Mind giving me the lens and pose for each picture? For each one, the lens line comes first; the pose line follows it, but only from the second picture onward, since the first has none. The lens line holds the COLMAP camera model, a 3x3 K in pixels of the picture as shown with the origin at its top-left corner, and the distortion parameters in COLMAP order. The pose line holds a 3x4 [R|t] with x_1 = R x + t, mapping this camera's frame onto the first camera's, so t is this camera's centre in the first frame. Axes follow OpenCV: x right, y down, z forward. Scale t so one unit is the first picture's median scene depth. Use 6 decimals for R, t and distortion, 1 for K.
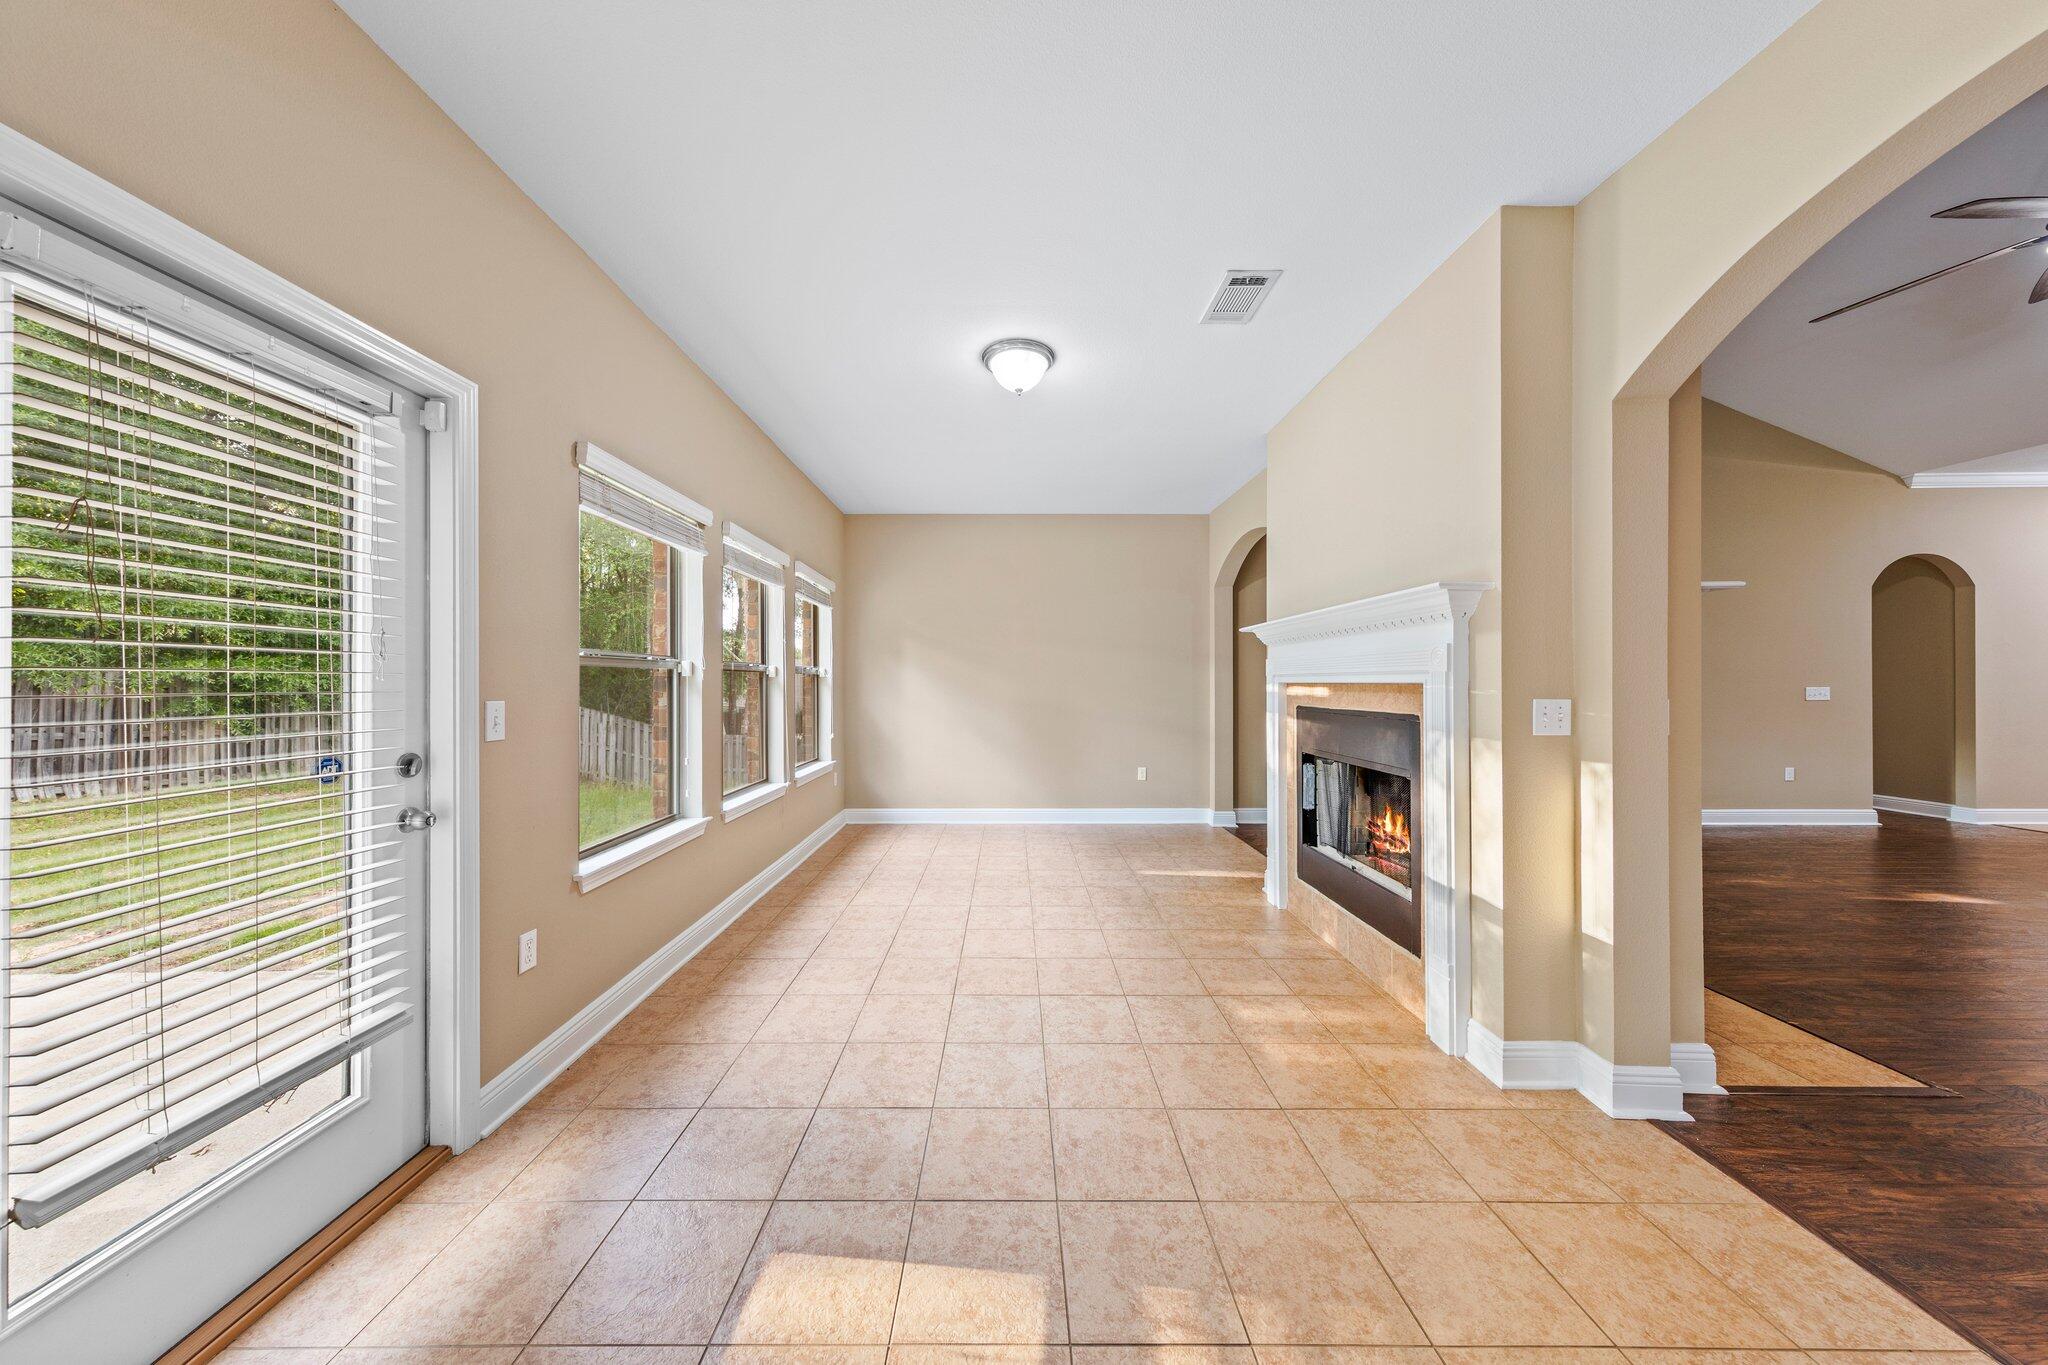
lens RADIAL K [[646.3, 0, 1016.5], [0, 646.3, 679.8], [0, 0, 1]] dist [0.004269, -0.000435]
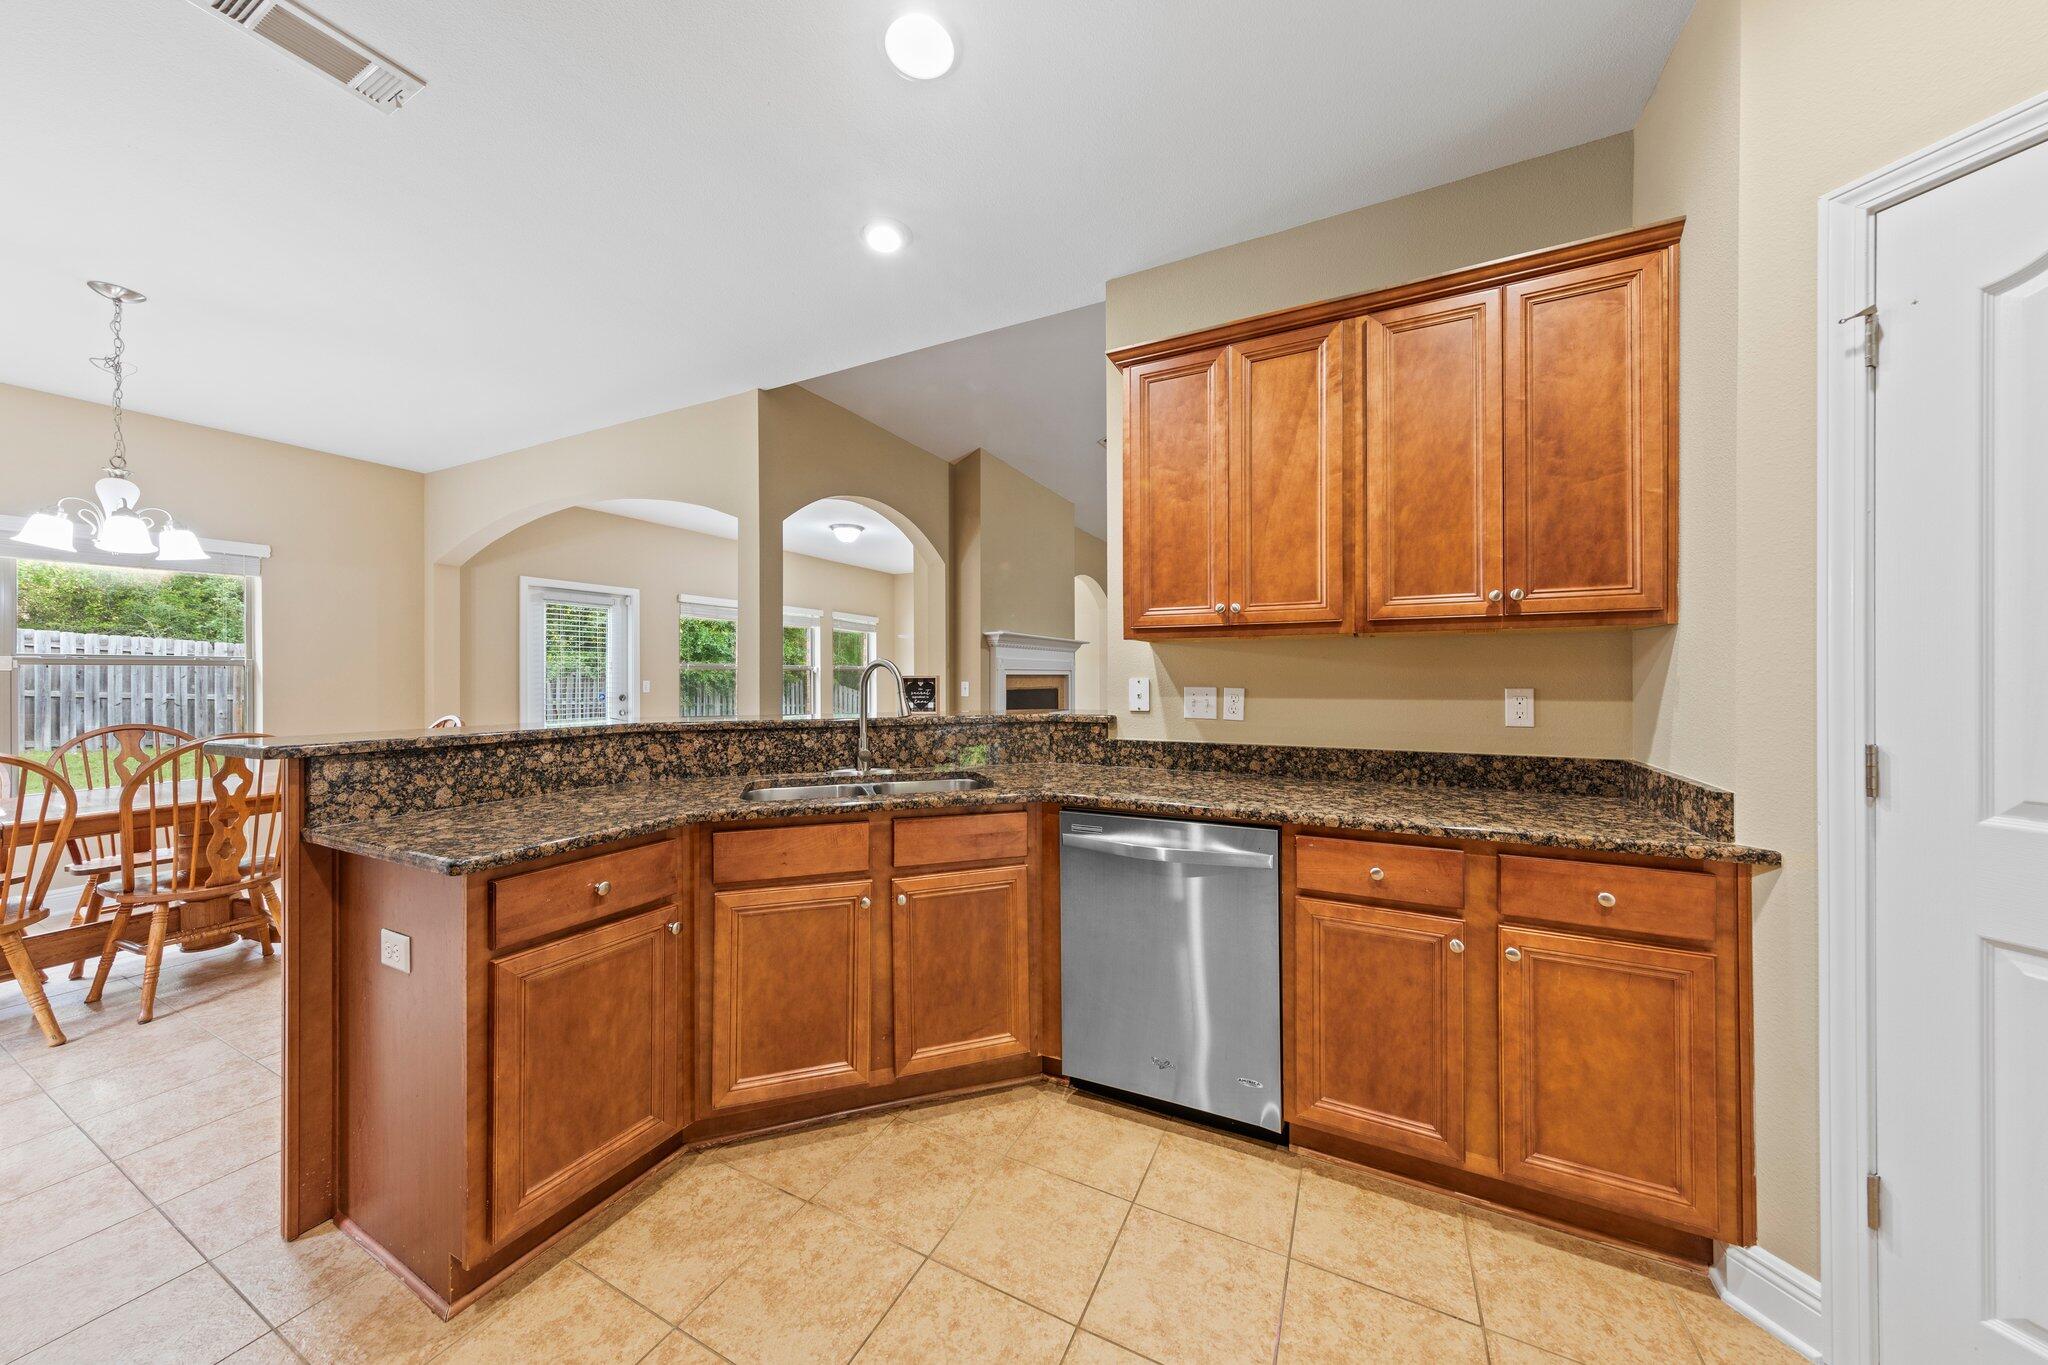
lens RADIAL K [[676.6, 0, 1024.9], [0, 676.6, 677.8], [0, 0, 1]] dist [0.002866, -0.000393]
pose [[0.889619, 0.001581, -0.456701, 1.591757], [0.000910, 0.999986, 0.005234, 0.000775], [0.456702, -0.005072, 0.889605, -0.766927]]
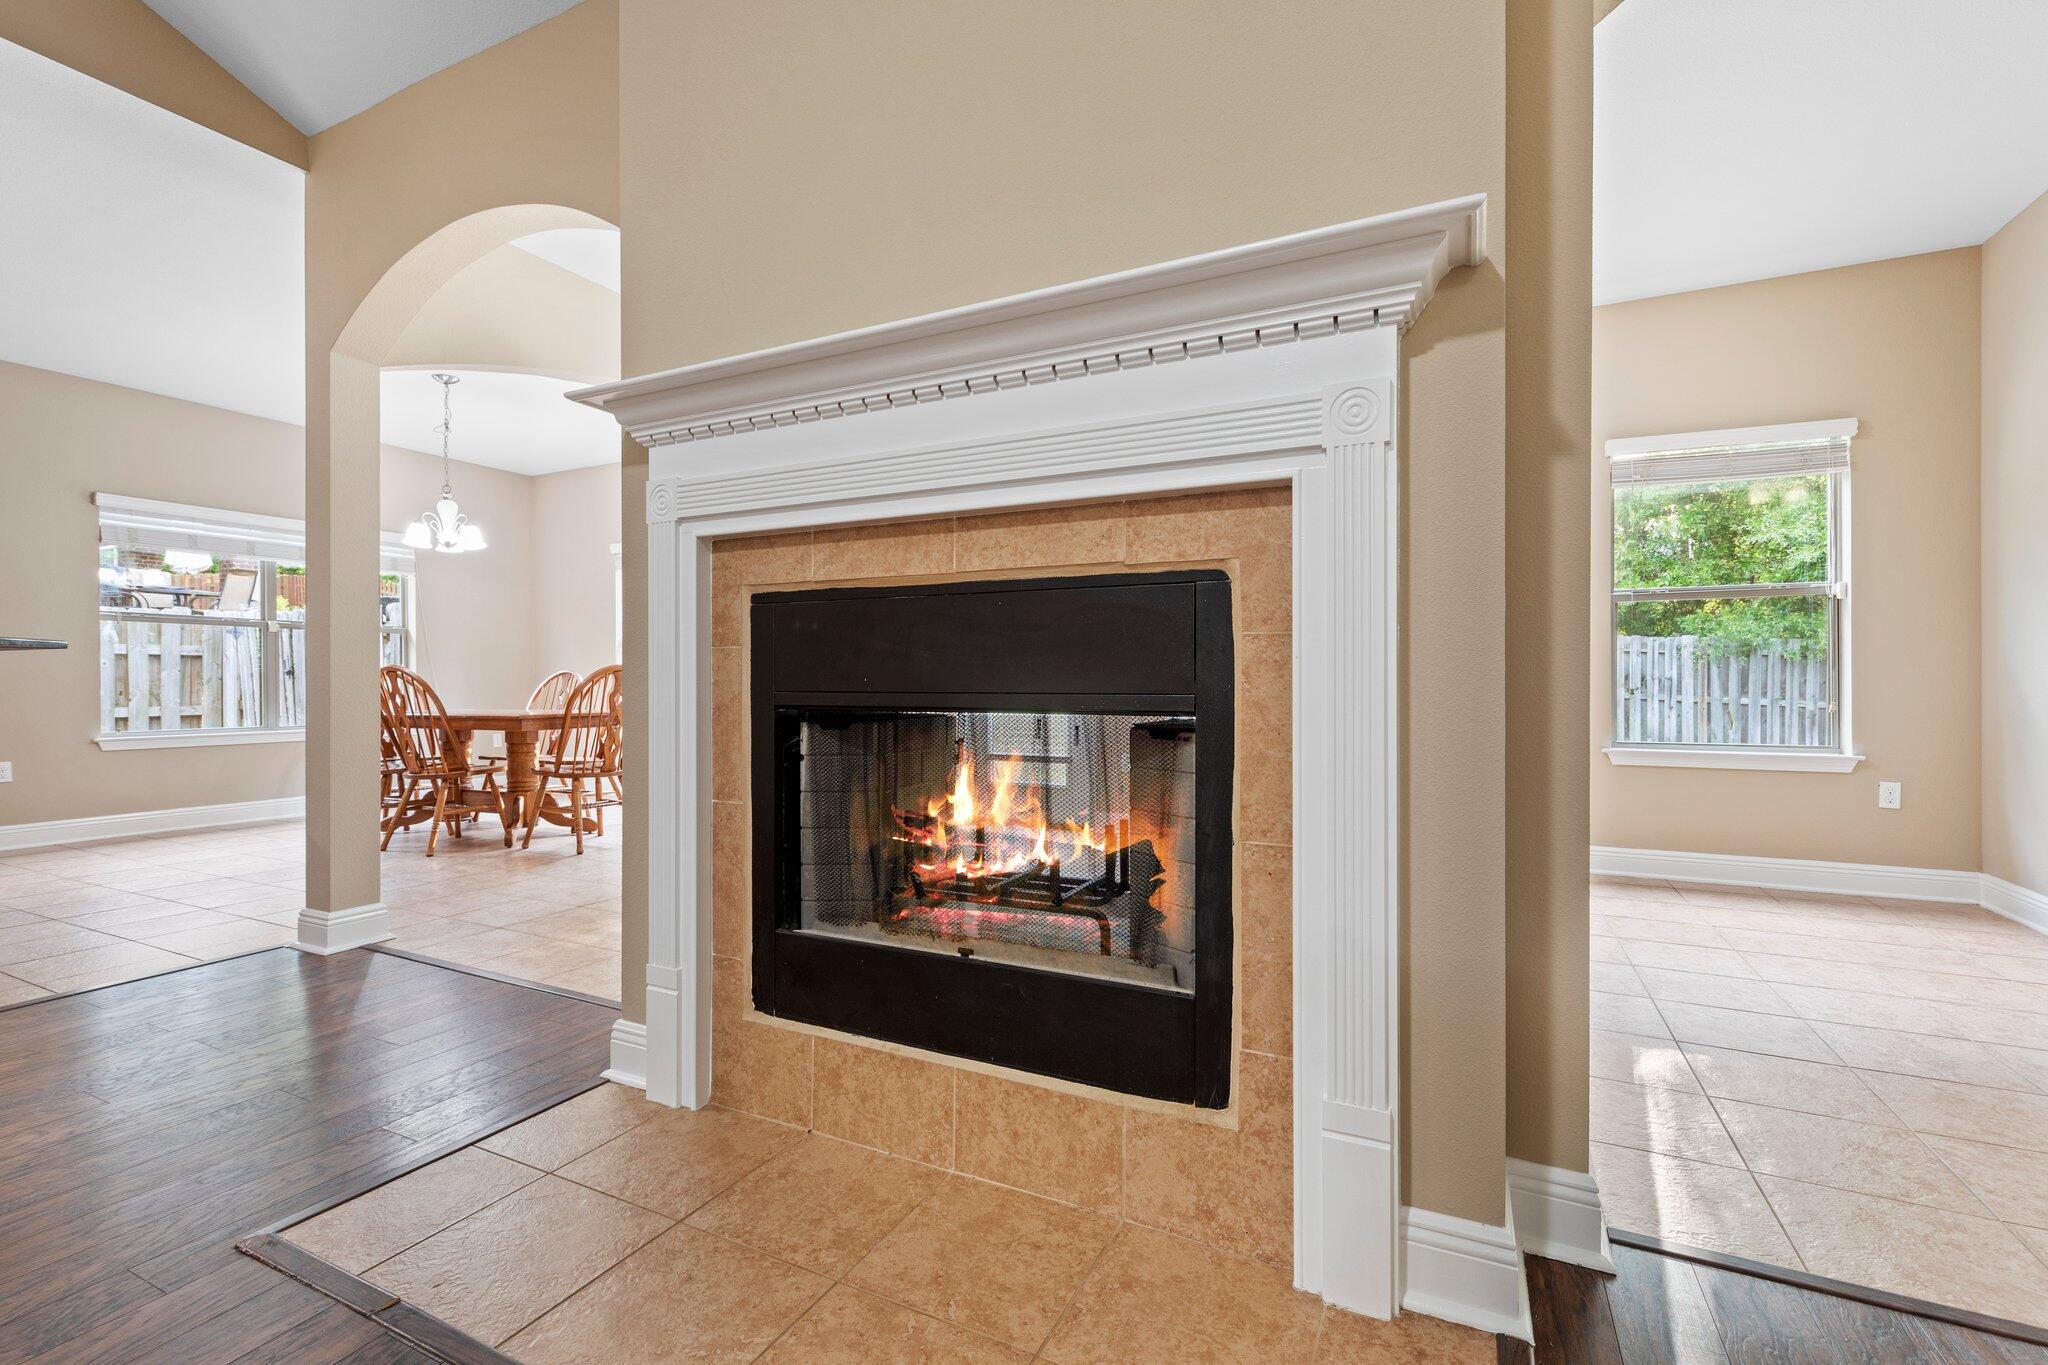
lens RADIAL K [[905.4, 0, 1024.7], [0, 905.4, 682.3], [0, 0, 1]] dist [0.001241, 0.000549]
pose [[-0.454113, 0.005649, -0.890926, 1.224080], [0.005030, 0.999980, 0.003777, 0.106879], [0.890930, -0.002766, -0.454133, 1.309263]]
